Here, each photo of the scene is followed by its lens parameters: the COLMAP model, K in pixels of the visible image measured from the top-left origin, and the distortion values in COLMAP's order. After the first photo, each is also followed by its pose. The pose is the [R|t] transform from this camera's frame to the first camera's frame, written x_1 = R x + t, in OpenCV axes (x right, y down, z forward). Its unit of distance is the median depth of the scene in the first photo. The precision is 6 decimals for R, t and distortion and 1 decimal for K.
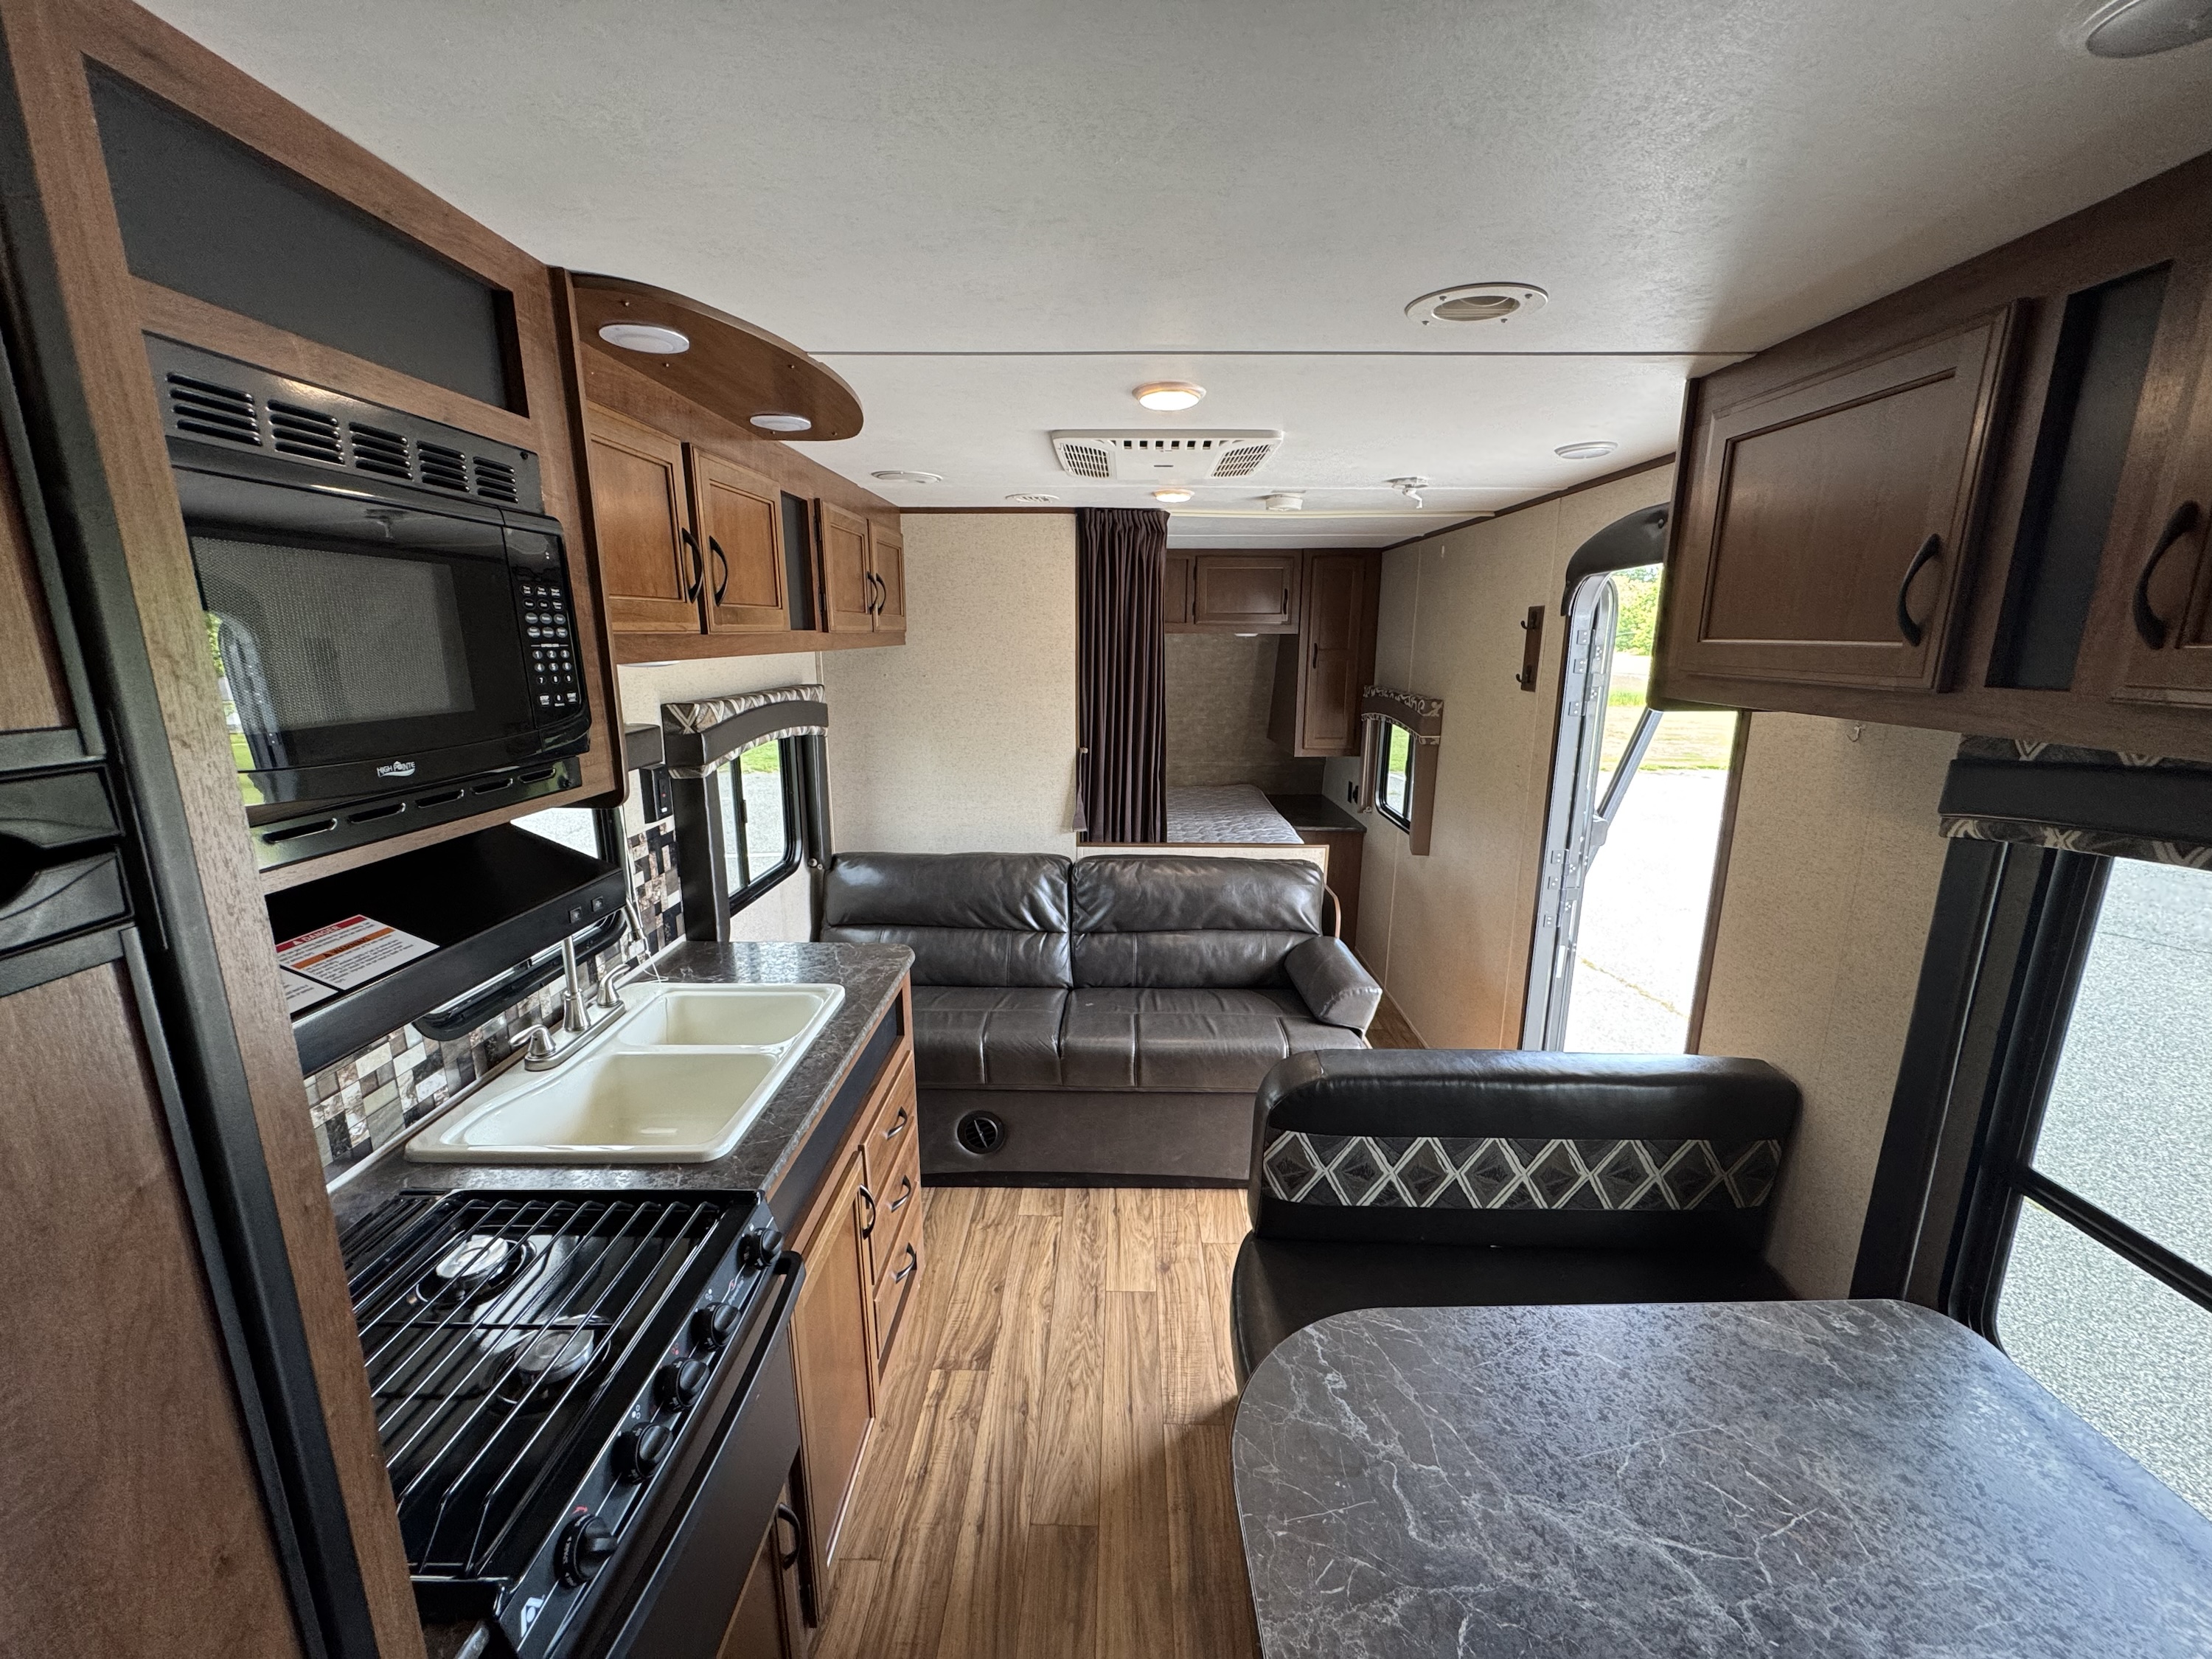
lens RADIAL K [[880.4, 0, 1106.9], [0, 880.4, 827.3], [0, 0, 1]] dist [-0.001787, 0.000618]
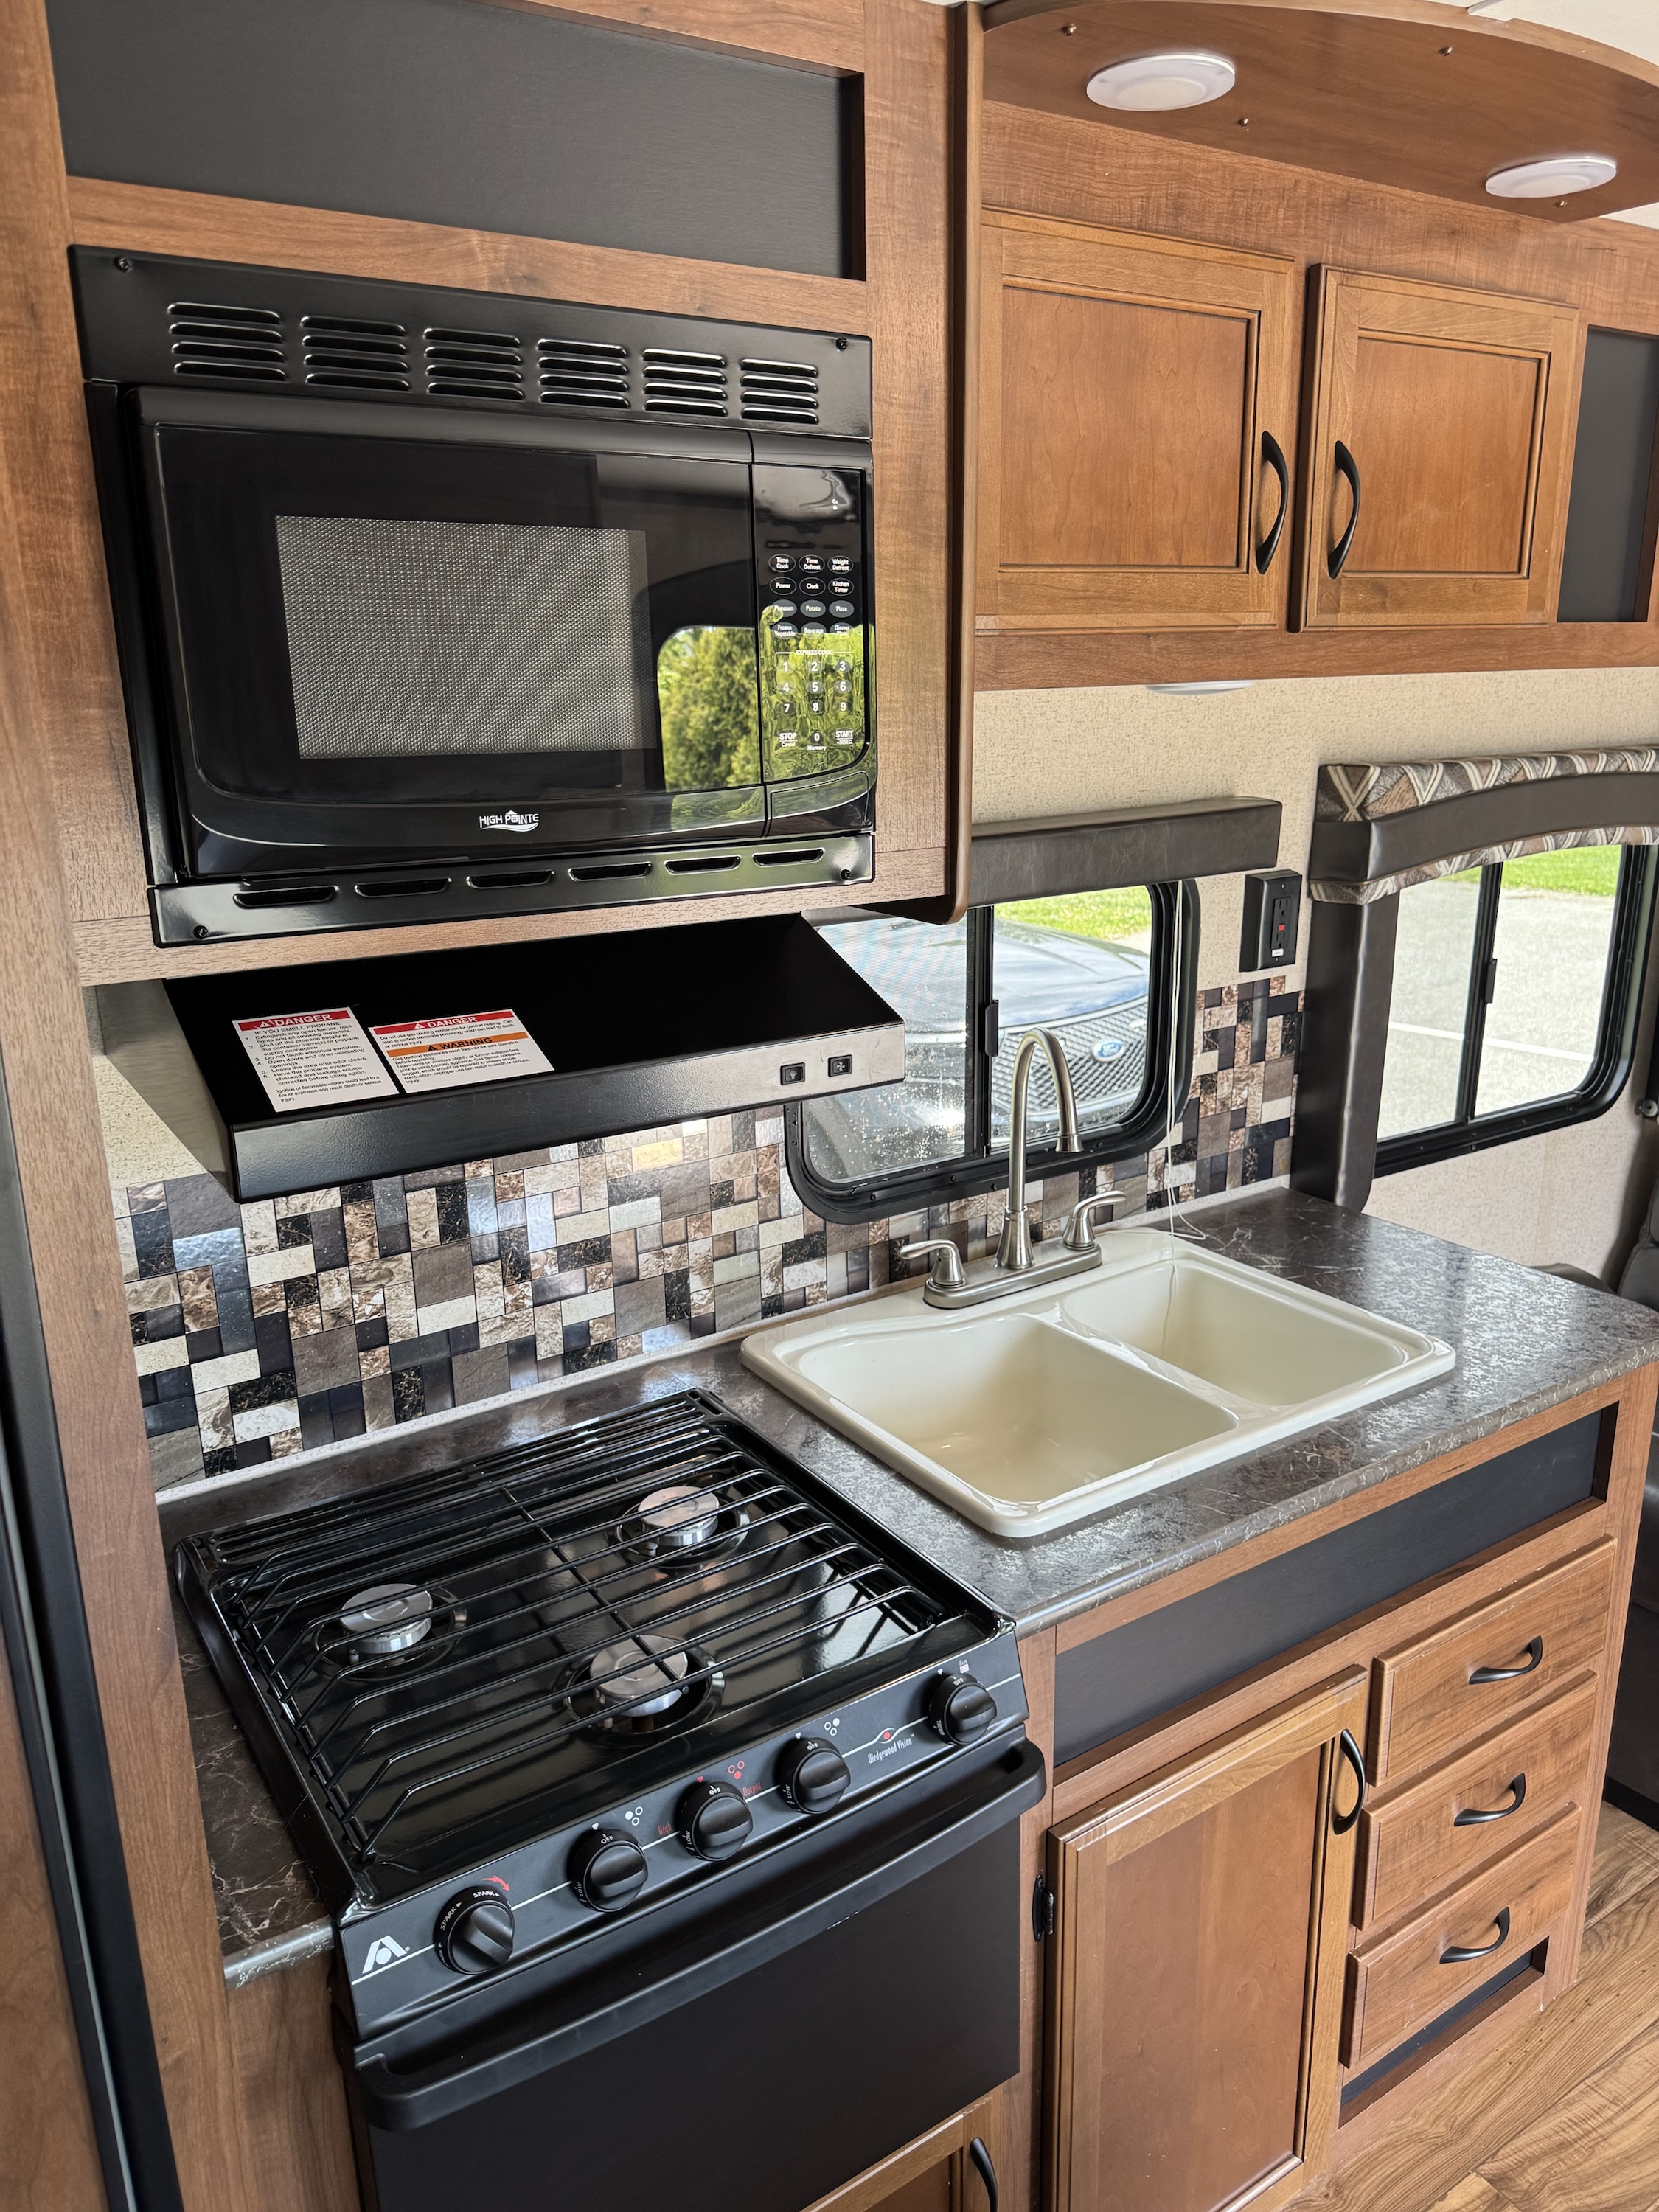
lens RADIAL K [[1555.9, 0, 809.9], [0, 1555.9, 1098.4], [0, 0, 1]] dist [0.060182, -0.068900]
pose [[0.557969, 0.208832, -0.803156, 0.237065], [-0.159445, 0.976765, 0.143203, -0.035323], [0.814400, 0.048156, 0.578302, 0.243580]]
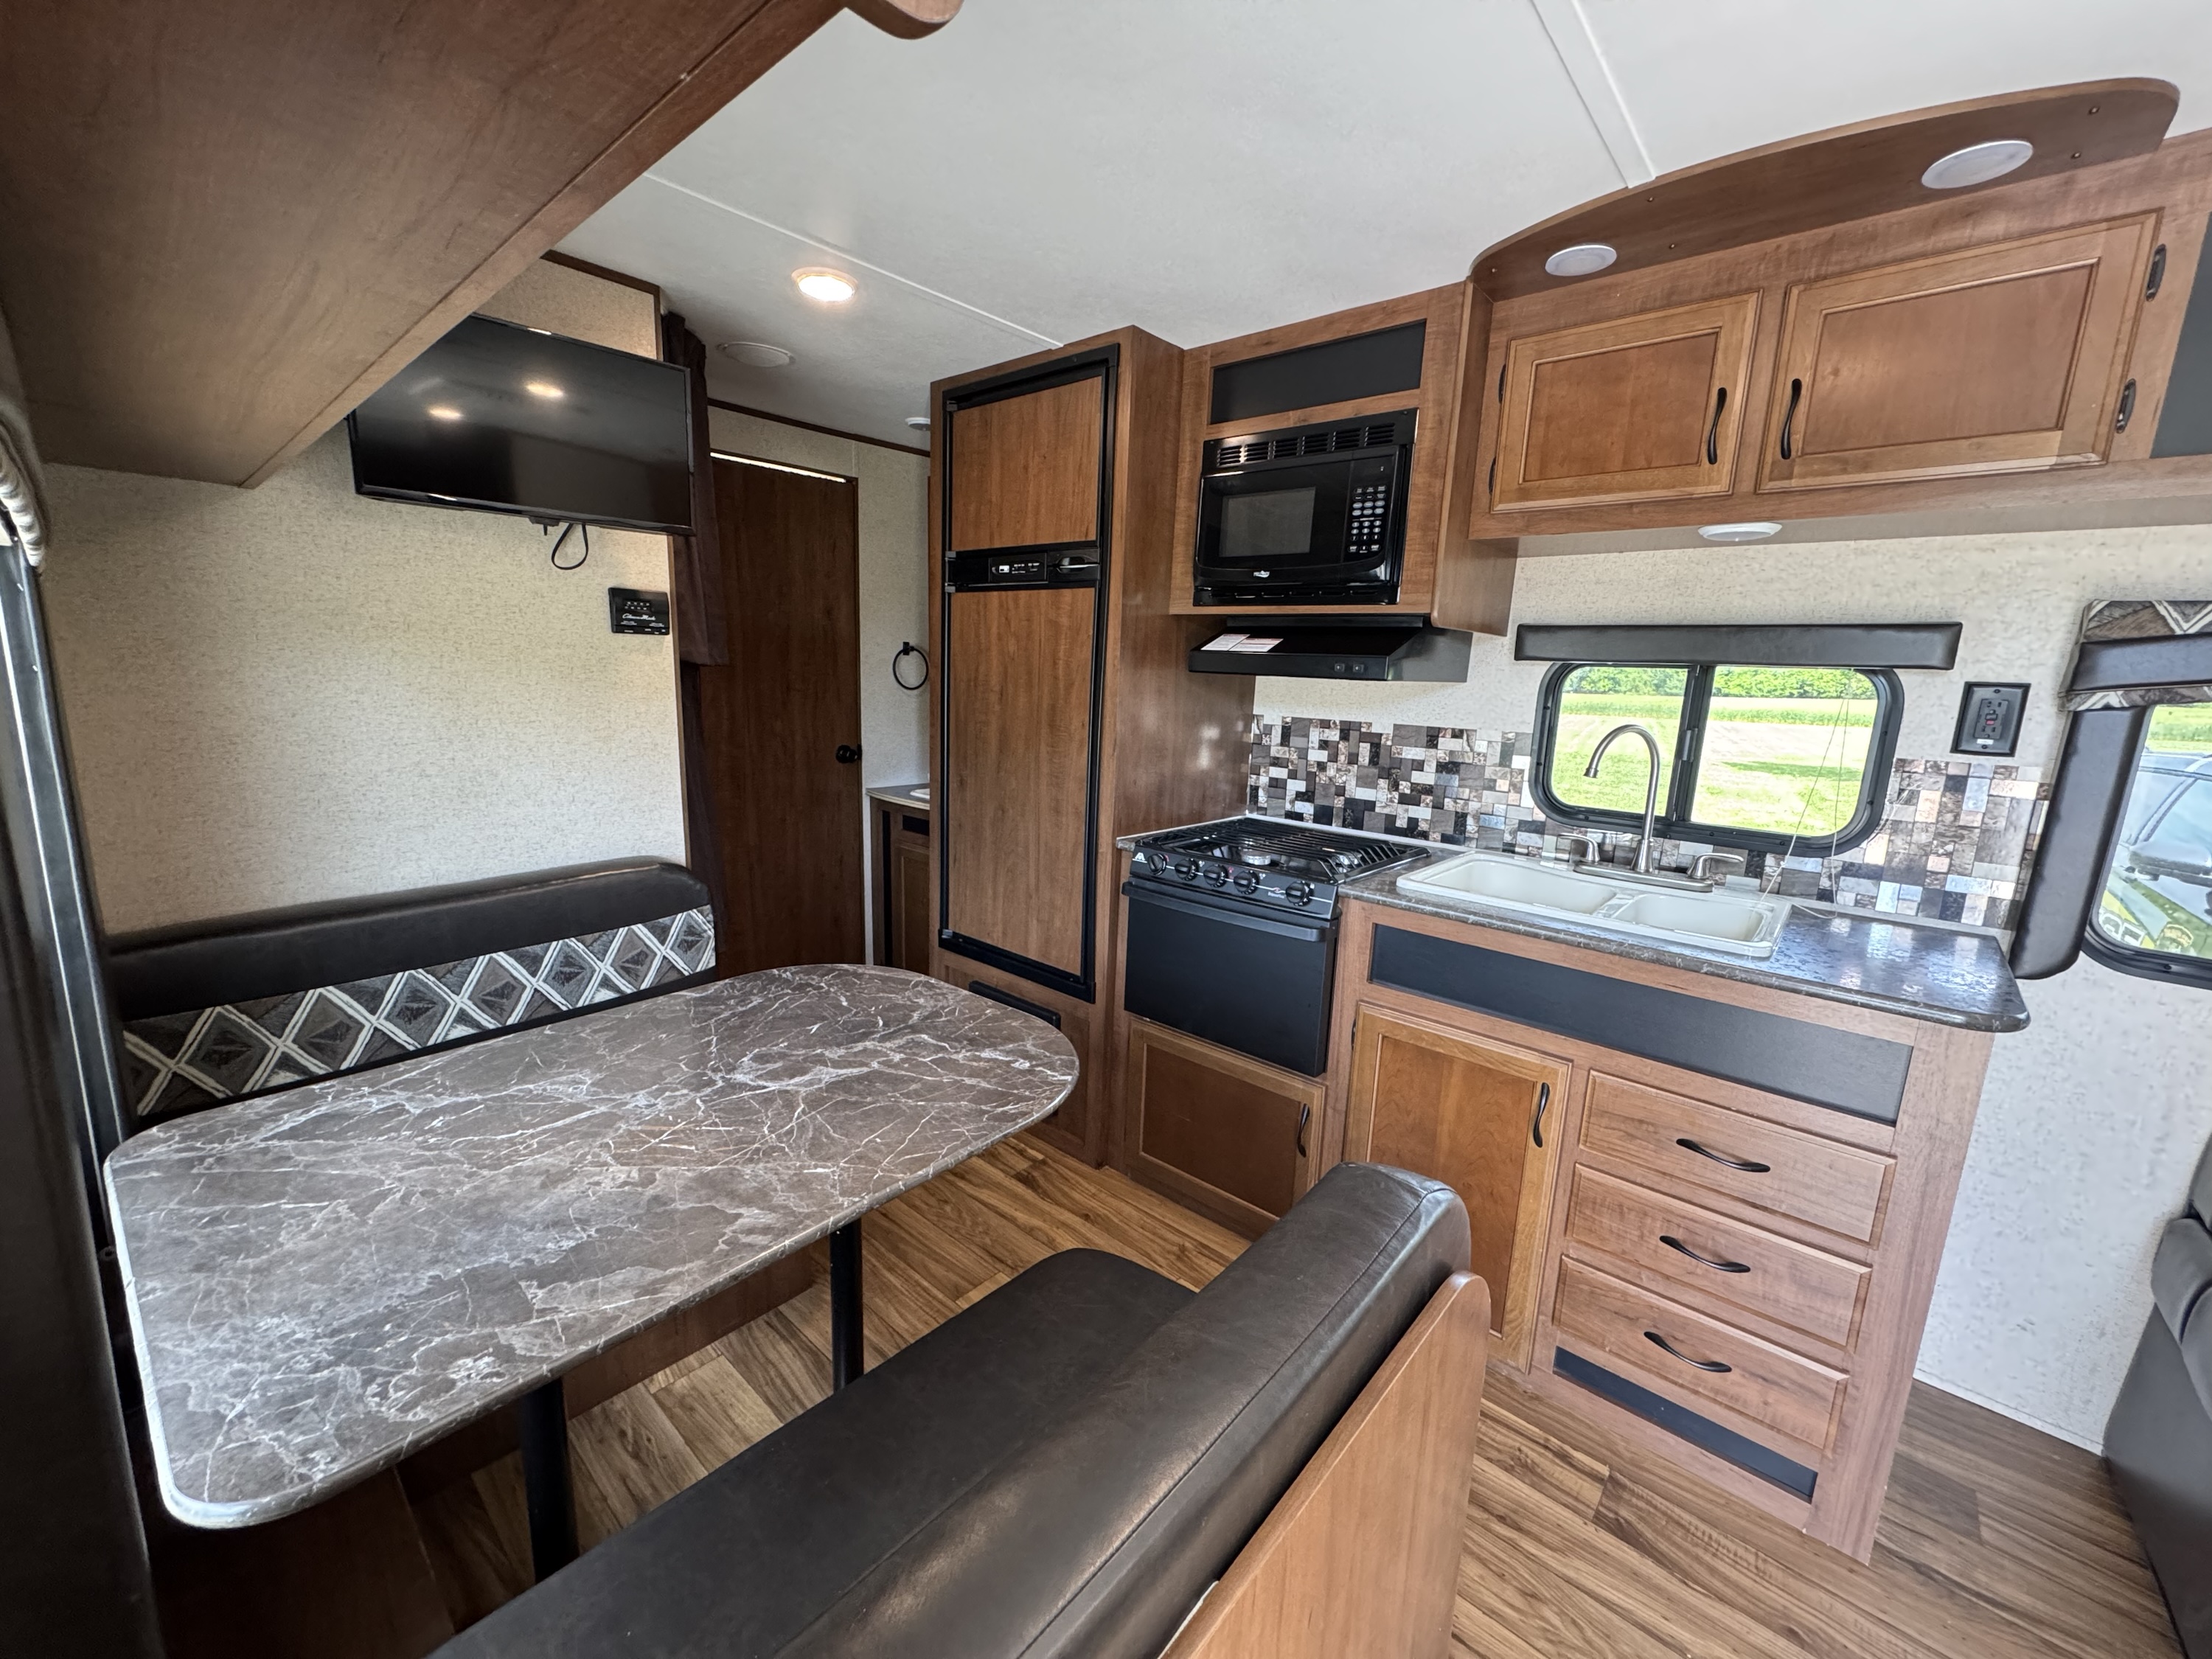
lens RADIAL K [[880.4, 0, 1104.9], [0, 880.4, 831.9], [0, 0, 1]] dist [-0.001787, 0.000618]
pose [[-0.650382, 0.112340, -0.751254, 0.824453], [-0.205133, 0.926282, 0.316103, -0.046665], [0.731385, 0.359695, -0.579393, 1.309760]]
